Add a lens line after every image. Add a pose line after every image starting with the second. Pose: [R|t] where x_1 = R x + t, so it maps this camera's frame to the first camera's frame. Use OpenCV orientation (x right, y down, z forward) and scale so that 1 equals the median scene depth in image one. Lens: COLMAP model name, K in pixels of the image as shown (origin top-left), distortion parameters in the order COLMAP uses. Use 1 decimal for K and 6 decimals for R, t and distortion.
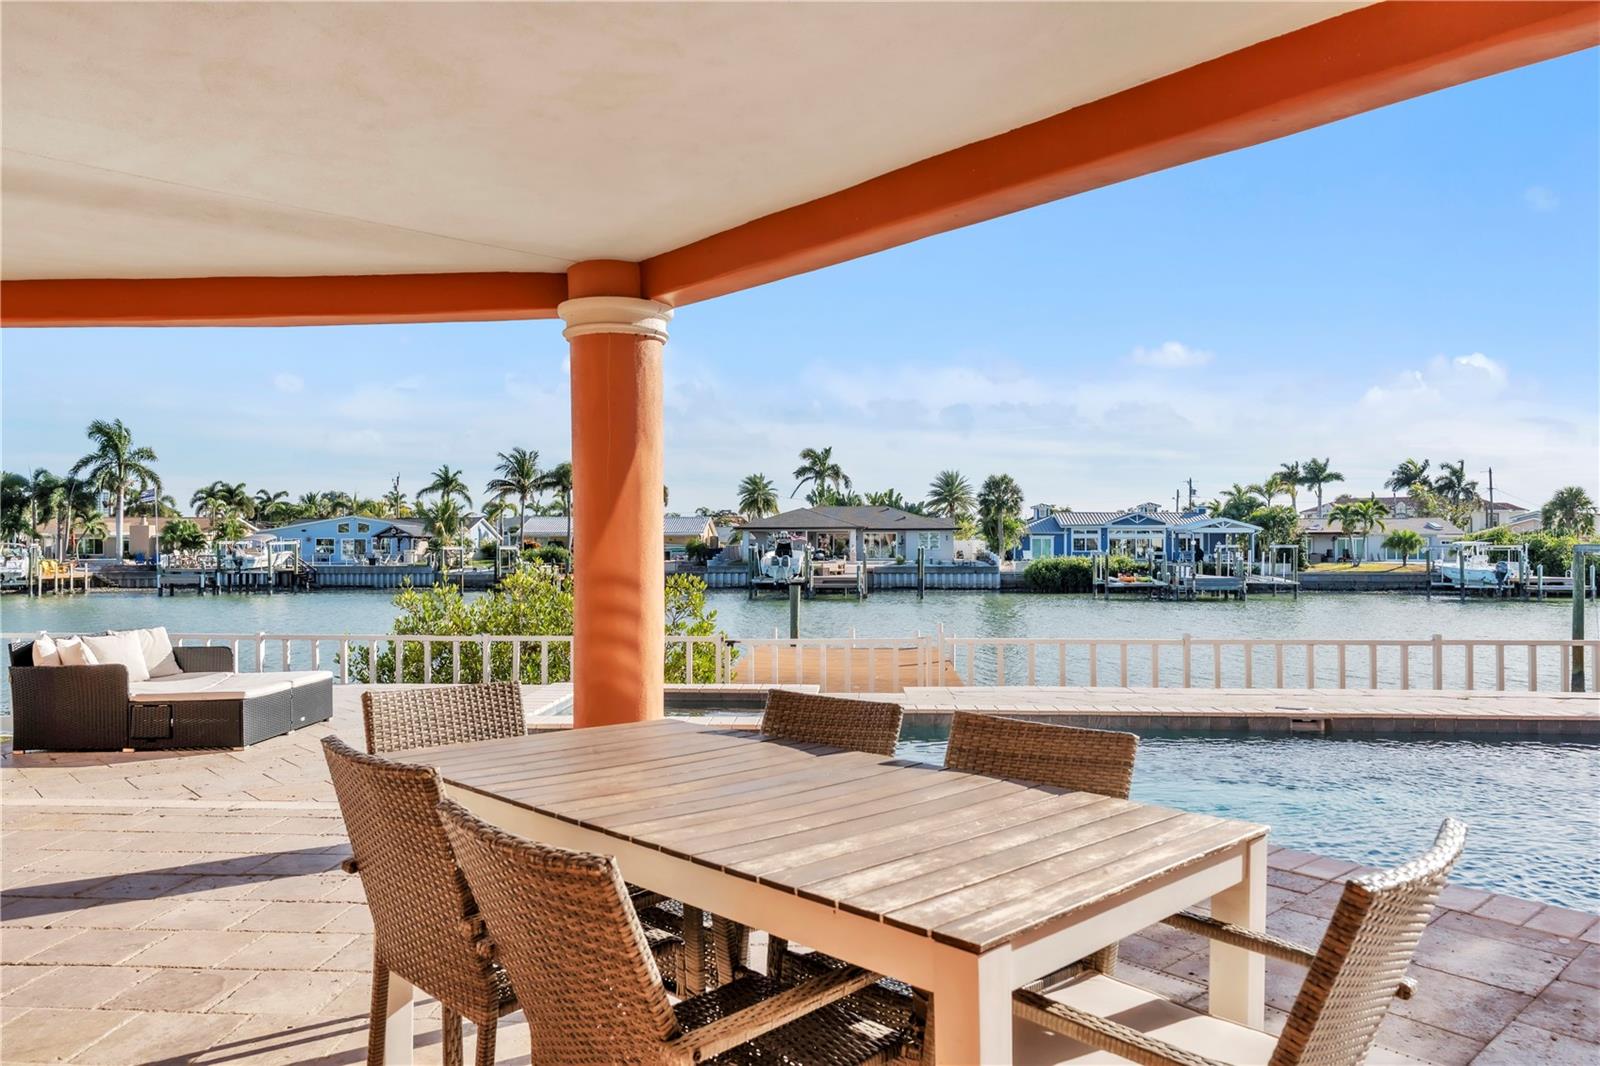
lens RADIAL K [[1084.3, 0, 798.8], [0, 1084.3, 541.9], [0, 0, 1]] dist [-0.001999, 0.000830]
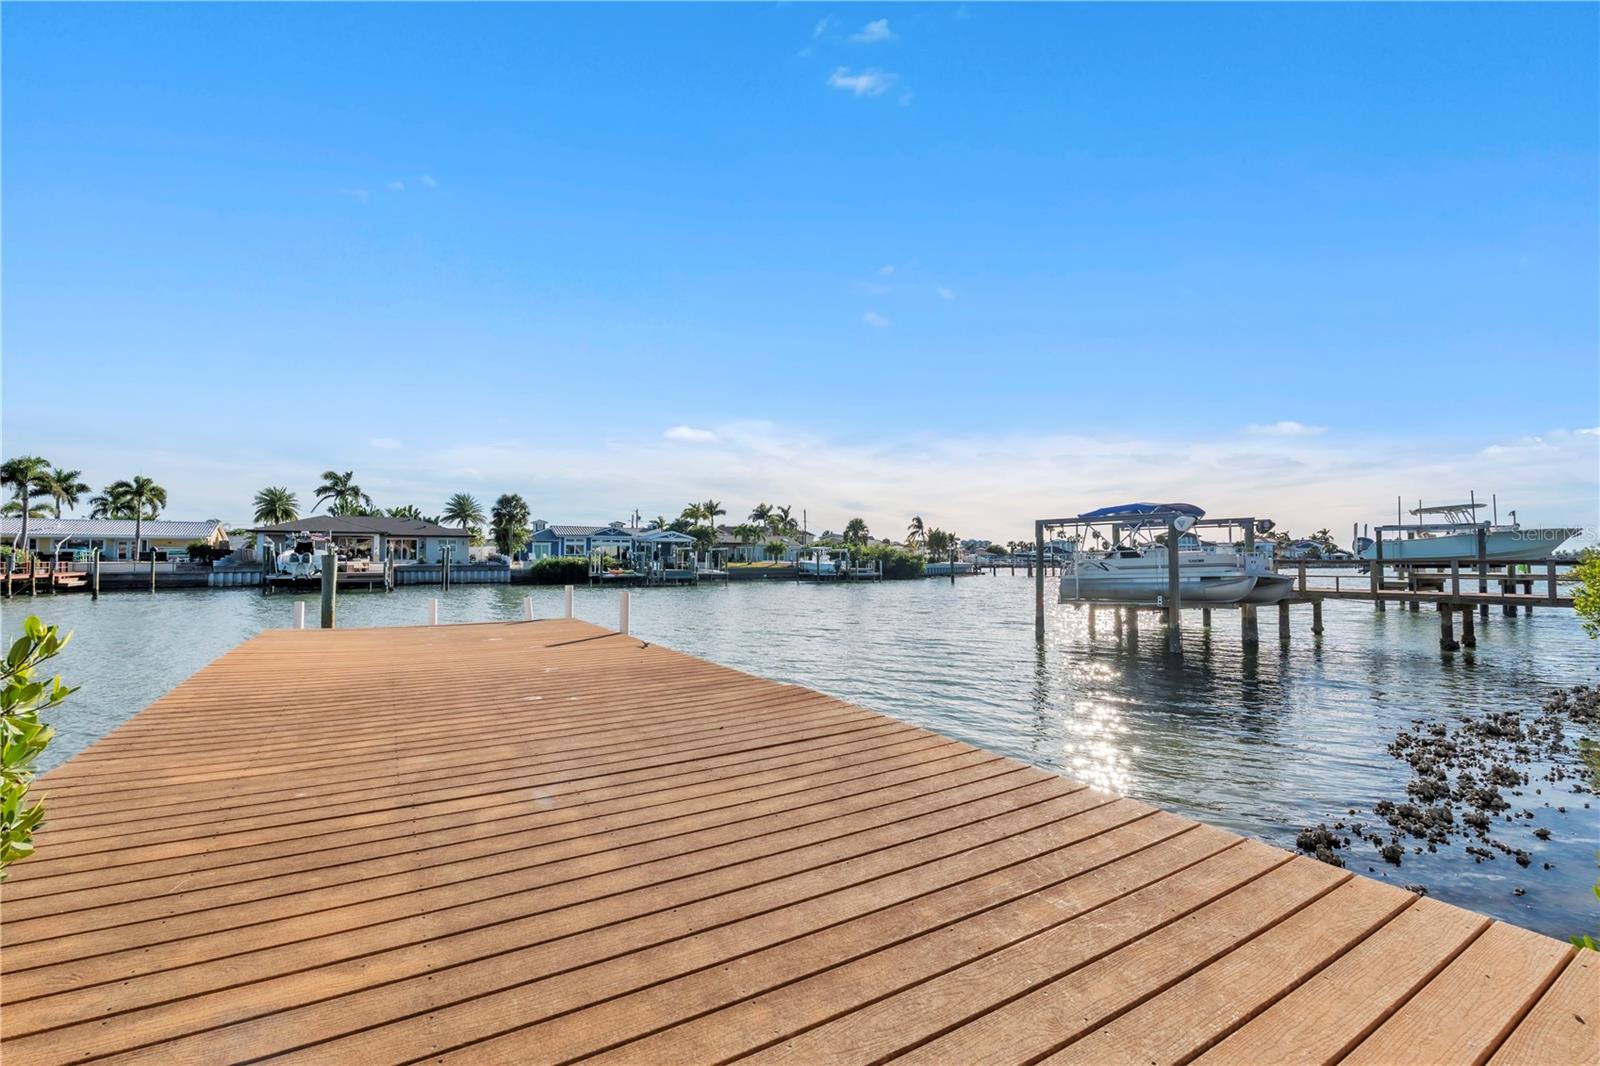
lens RADIAL K [[696.4, 0, 799.1], [0, 696.4, 537.4], [0, 0, 1]] dist [-0.001782, -0.000445]
pose [[0.821093, 0.018694, 0.570488, -0.003869], [-0.001711, 0.999540, -0.030290, 0.013766], [-0.570791, 0.023895, 0.820747, 0.127077]]
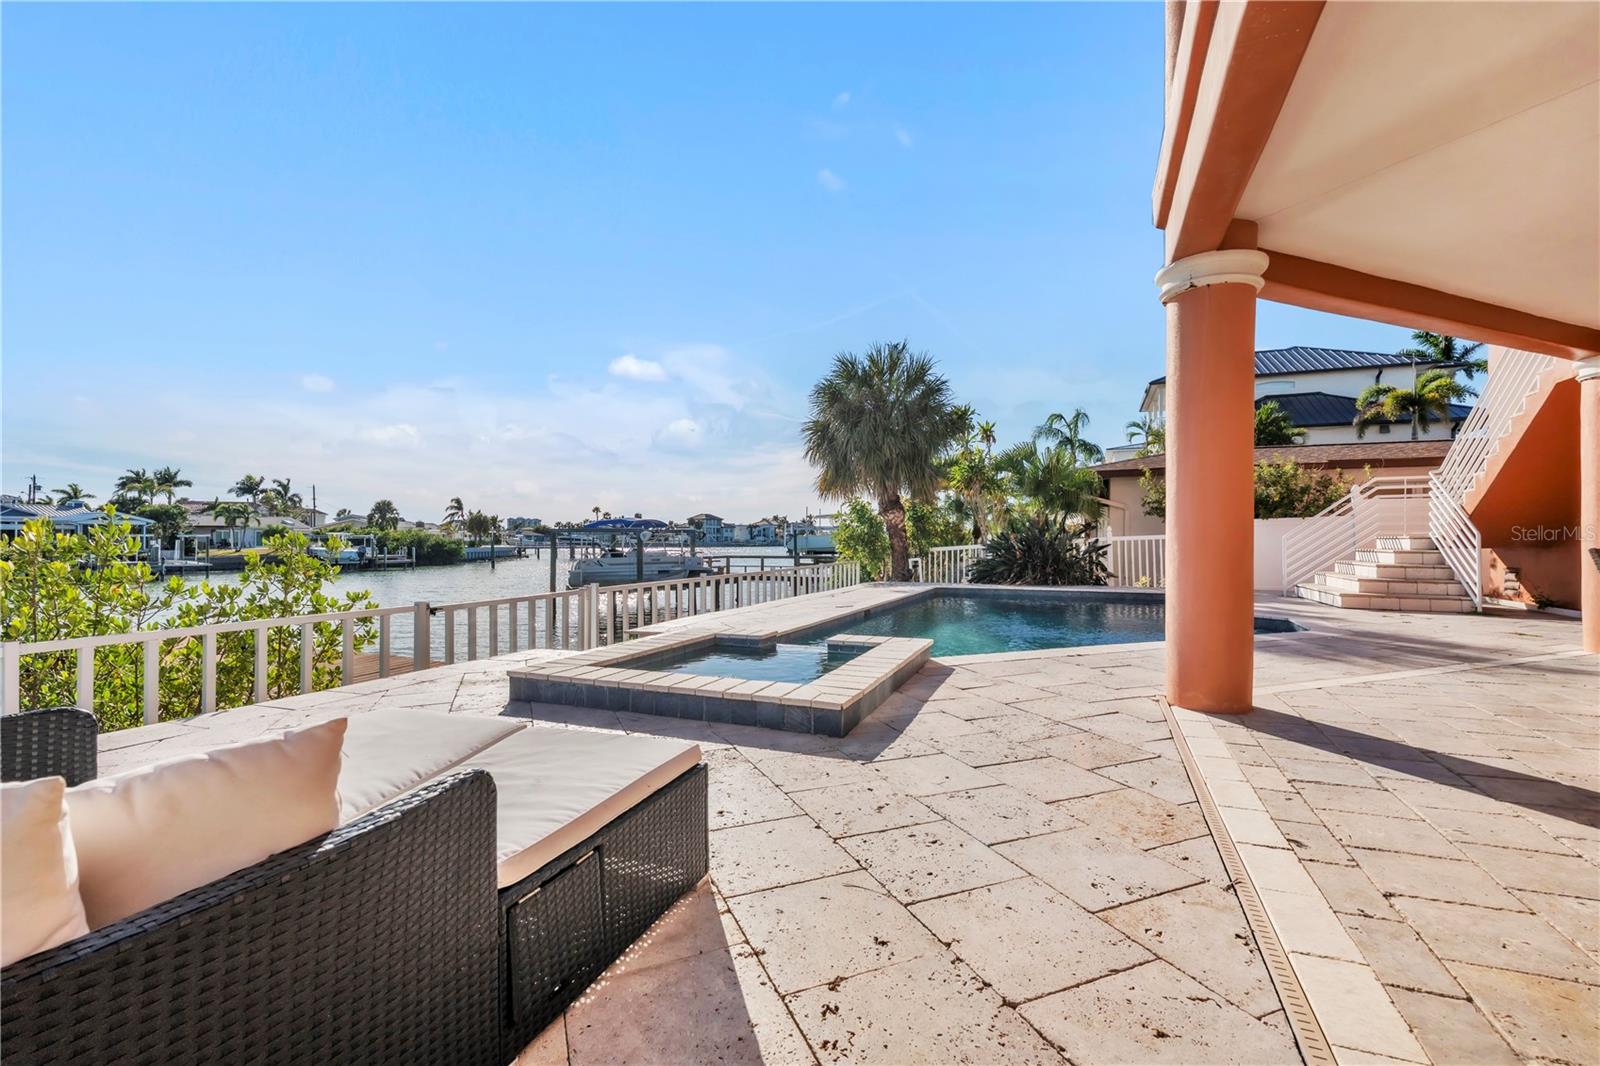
lens RADIAL K [[696.4, 0, 799.1], [0, 696.4, 537.4], [0, 0, 1]] dist [-0.001782, -0.000445]
pose [[0.332541, -0.000146, 0.943089, -0.059424], [-0.000769, 1.000000, 0.000426, 0.004210], [-0.943088, -0.000867, 0.332541, 0.067248]]
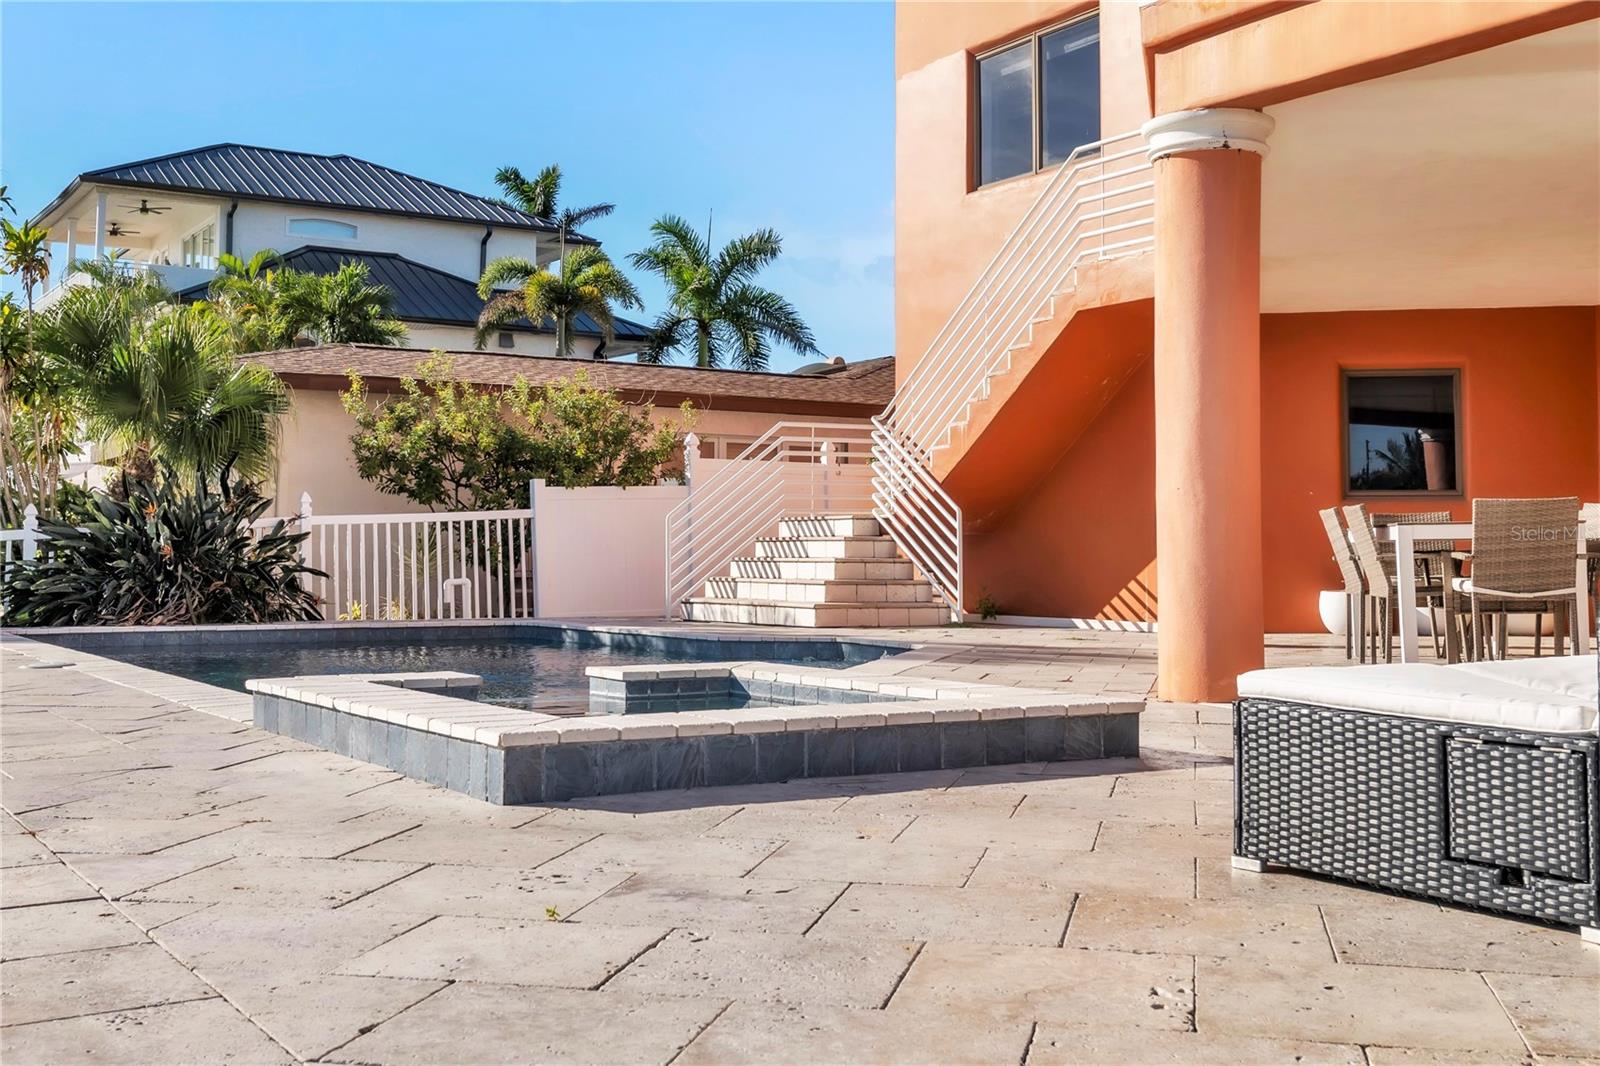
lens RADIAL K [[1754.3, 0, 807.9], [0, 1754.3, 440.1], [0, 0, 1]] dist [-0.006136, 0.010464]
pose [[-0.585204, 0.050147, 0.809334, -0.065650], [-0.004974, 0.997845, -0.065424, 0.007997], [-0.810871, -0.042313, -0.583693, 0.120120]]
